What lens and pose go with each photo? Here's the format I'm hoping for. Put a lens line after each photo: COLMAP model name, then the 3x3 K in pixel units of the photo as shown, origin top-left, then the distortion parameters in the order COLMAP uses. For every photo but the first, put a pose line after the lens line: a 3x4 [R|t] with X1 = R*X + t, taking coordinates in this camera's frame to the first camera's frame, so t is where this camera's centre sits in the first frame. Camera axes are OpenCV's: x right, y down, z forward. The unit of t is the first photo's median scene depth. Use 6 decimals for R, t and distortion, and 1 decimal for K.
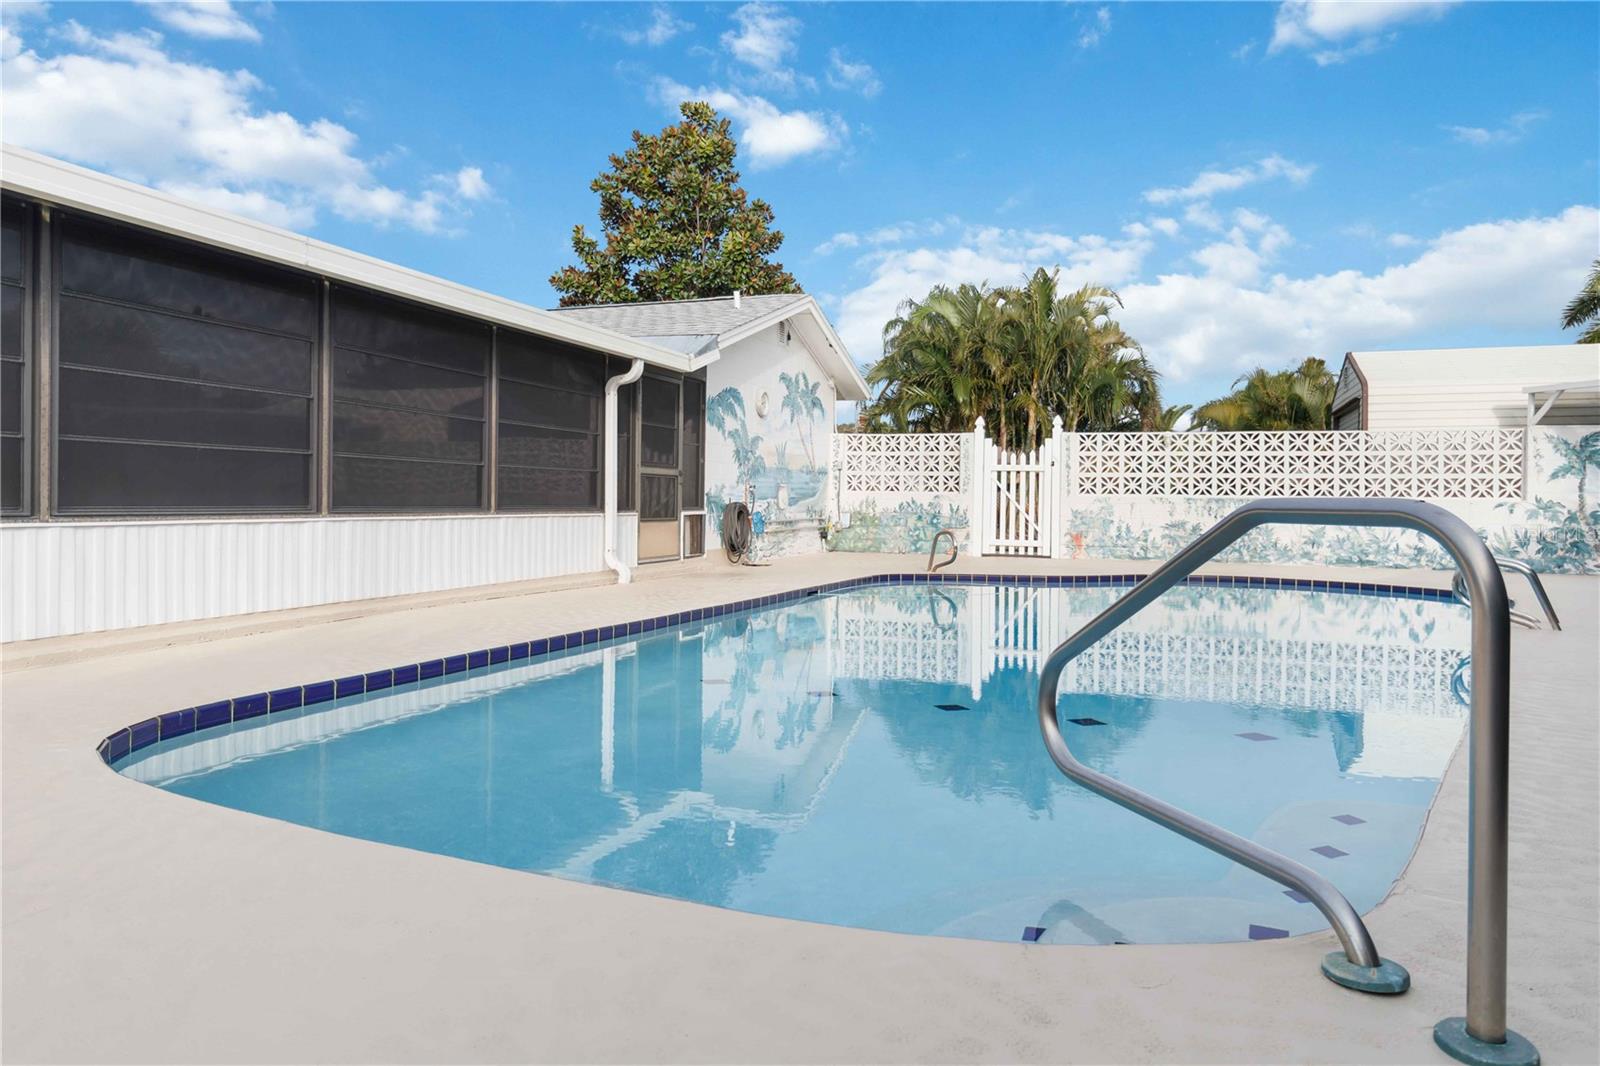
lens RADIAL K [[1007.0, 0, 813.0], [0, 1007.0, 500.7], [0, 0, 1]] dist [0.002817, 0.002843]
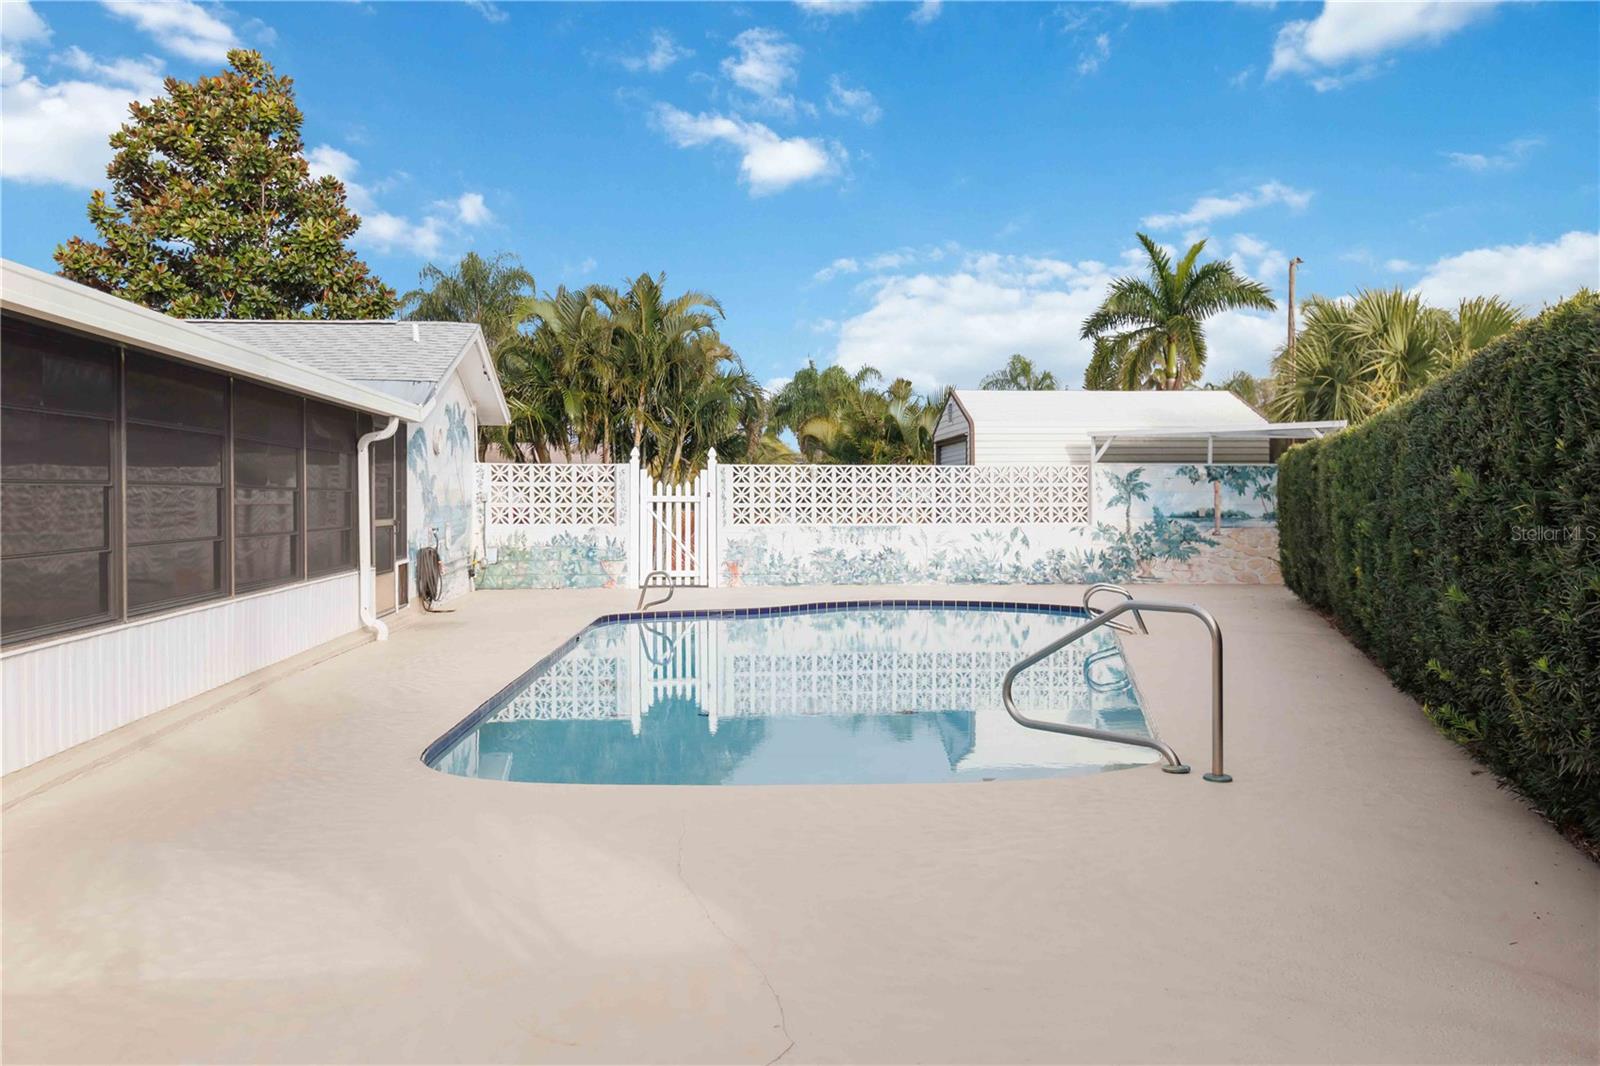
lens RADIAL K [[1274.6, 0, 807.5], [0, 1274.6, 499.0], [0, 0, 1]] dist [0.004486, -0.001278]
pose [[0.904171, -0.015429, 0.426891, -0.228868], [0.014401, 0.999880, 0.005636, -0.039463], [-0.426927, 0.001051, 0.904285, -0.216504]]
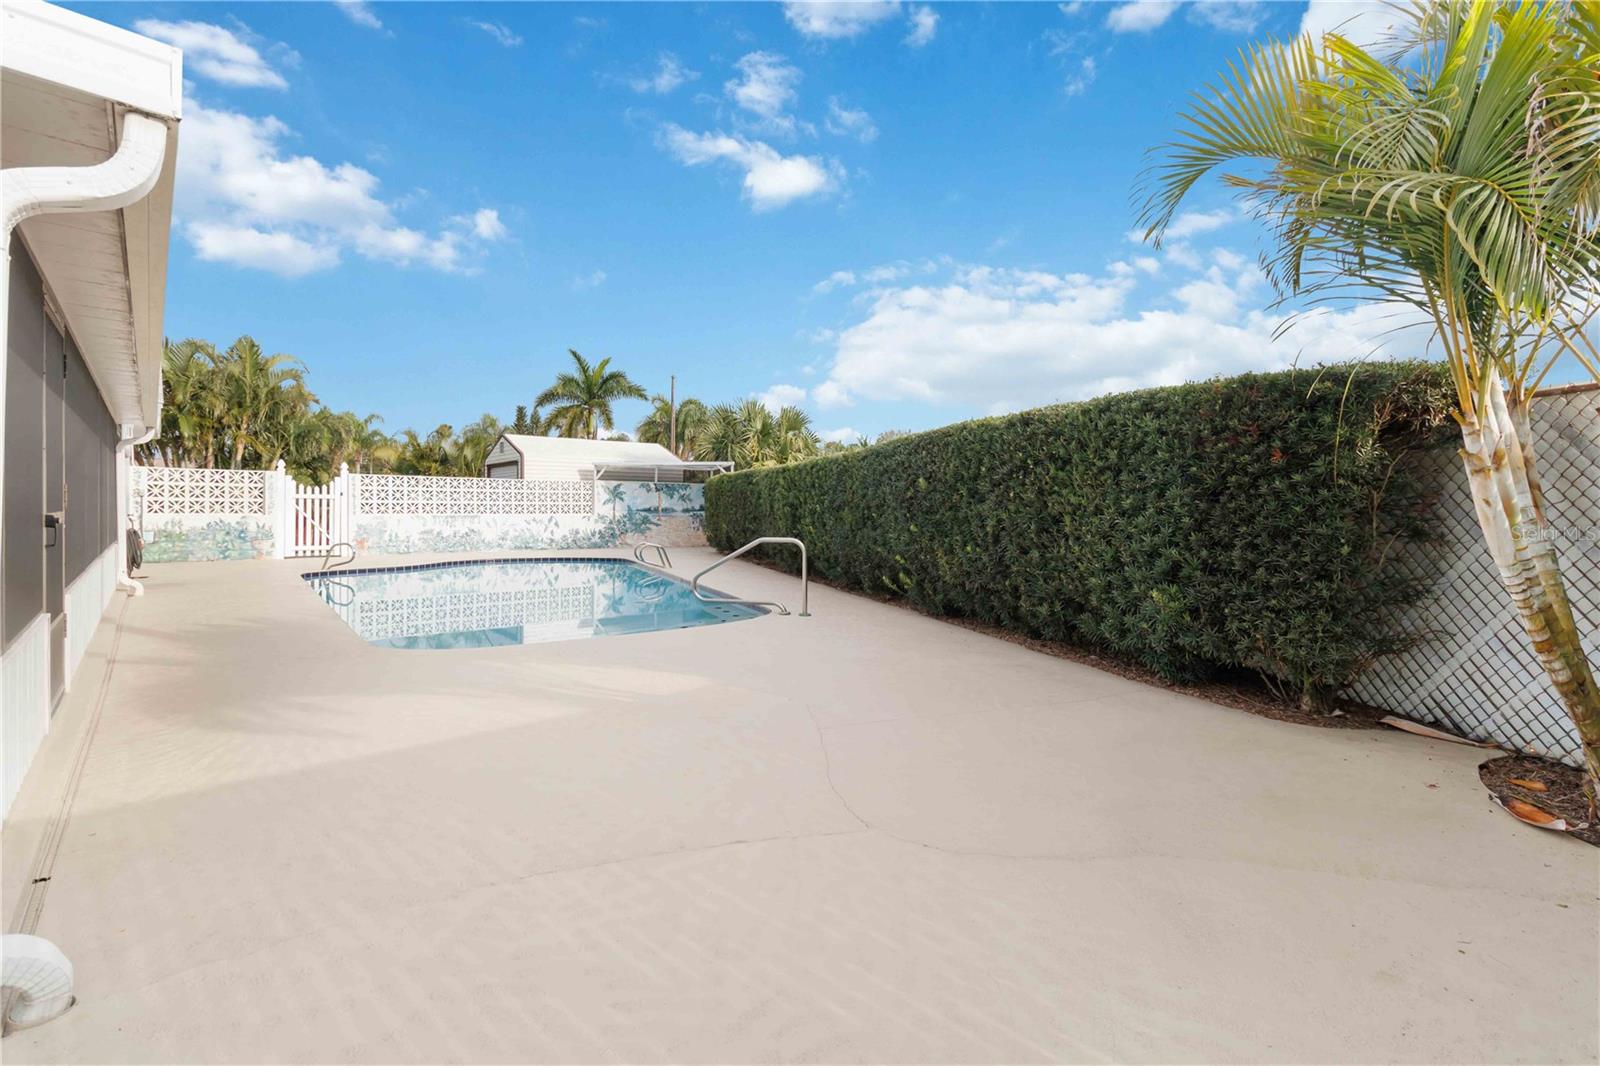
lens RADIAL K [[749.6, 0, 814.6], [0, 749.6, 507.3], [0, 0, 1]] dist [0.002997, 0.000200]
pose [[0.486897, -0.010136, 0.873400, -0.410922], [0.001086, 0.999939, 0.010999, -0.029358], [-0.873459, -0.004407, 0.486878, -0.171788]]
